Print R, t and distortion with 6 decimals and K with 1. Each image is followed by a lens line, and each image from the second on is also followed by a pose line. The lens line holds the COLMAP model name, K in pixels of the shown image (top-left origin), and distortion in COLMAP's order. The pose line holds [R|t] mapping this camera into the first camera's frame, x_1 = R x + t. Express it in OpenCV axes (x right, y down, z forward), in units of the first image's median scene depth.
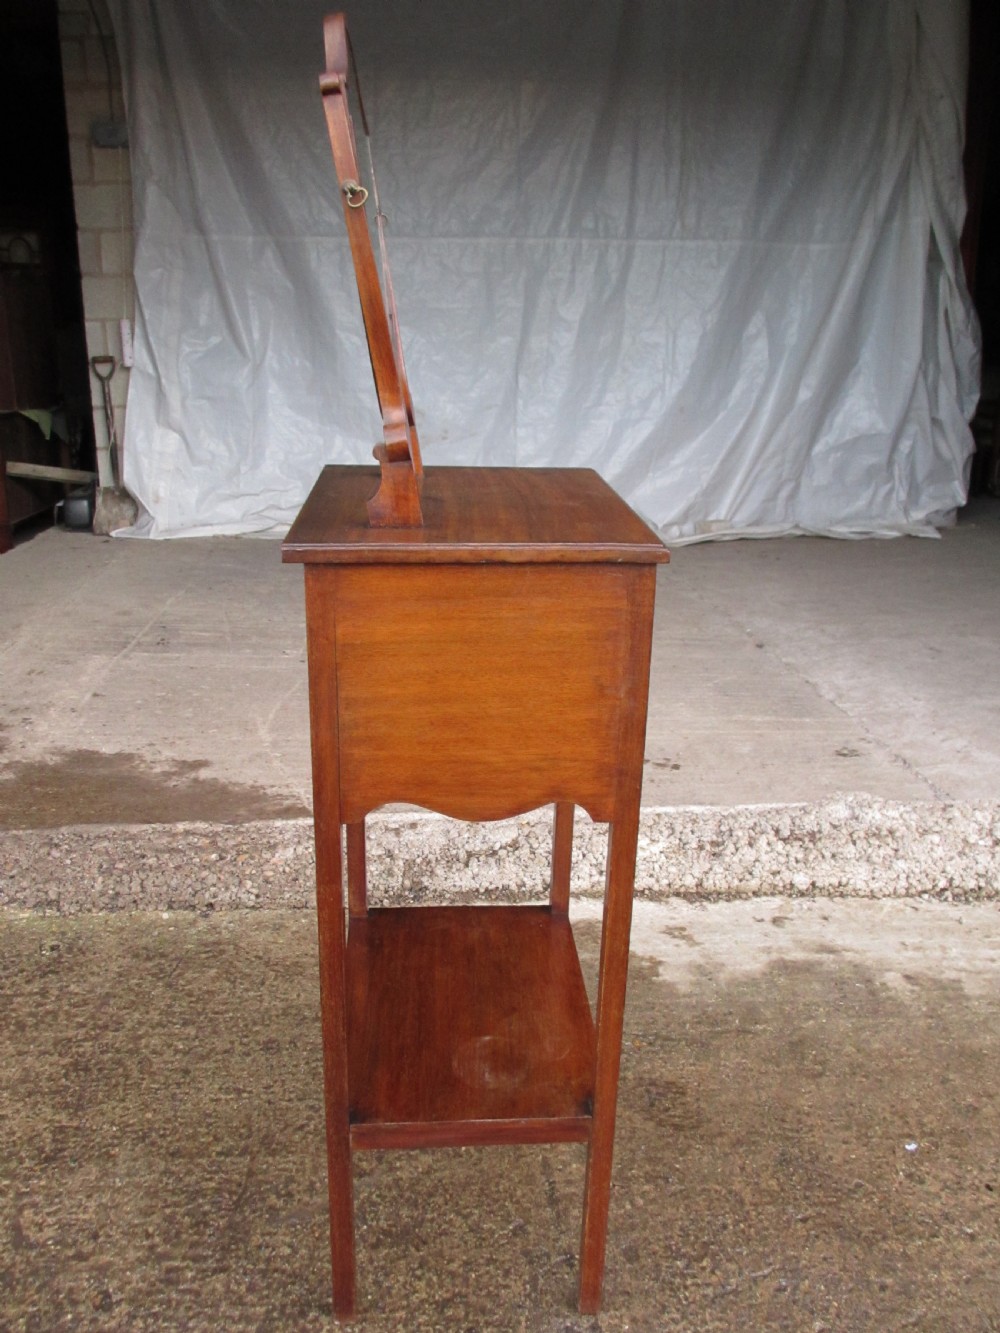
lens RADIAL K [[1107.0, 0, 503.6], [0, 1107.0, 661.8], [0, 0, 1]] dist [-0.060565, 0.023266]
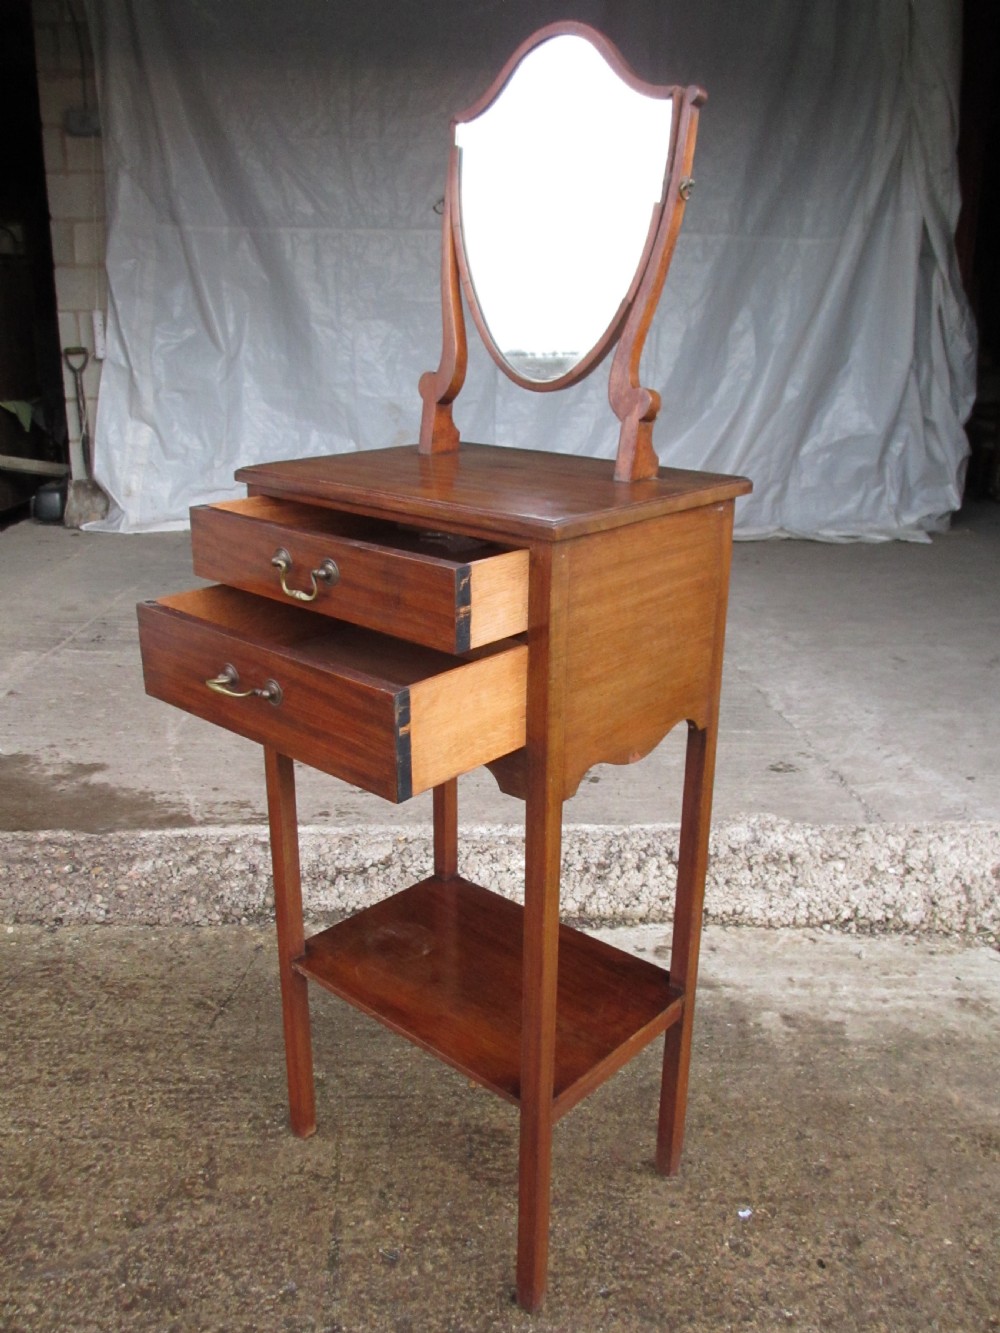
lens RADIAL K [[1107.0, 0, 503.6], [0, 1107.0, 661.8], [0, 0, 1]] dist [-0.060565, 0.023266]
pose [[0.999616, 0.016310, -0.022384, 0.127038], [-0.016277, 0.999866, 0.001653, -0.009047], [0.022408, -0.001288, 0.999748, 0.058333]]
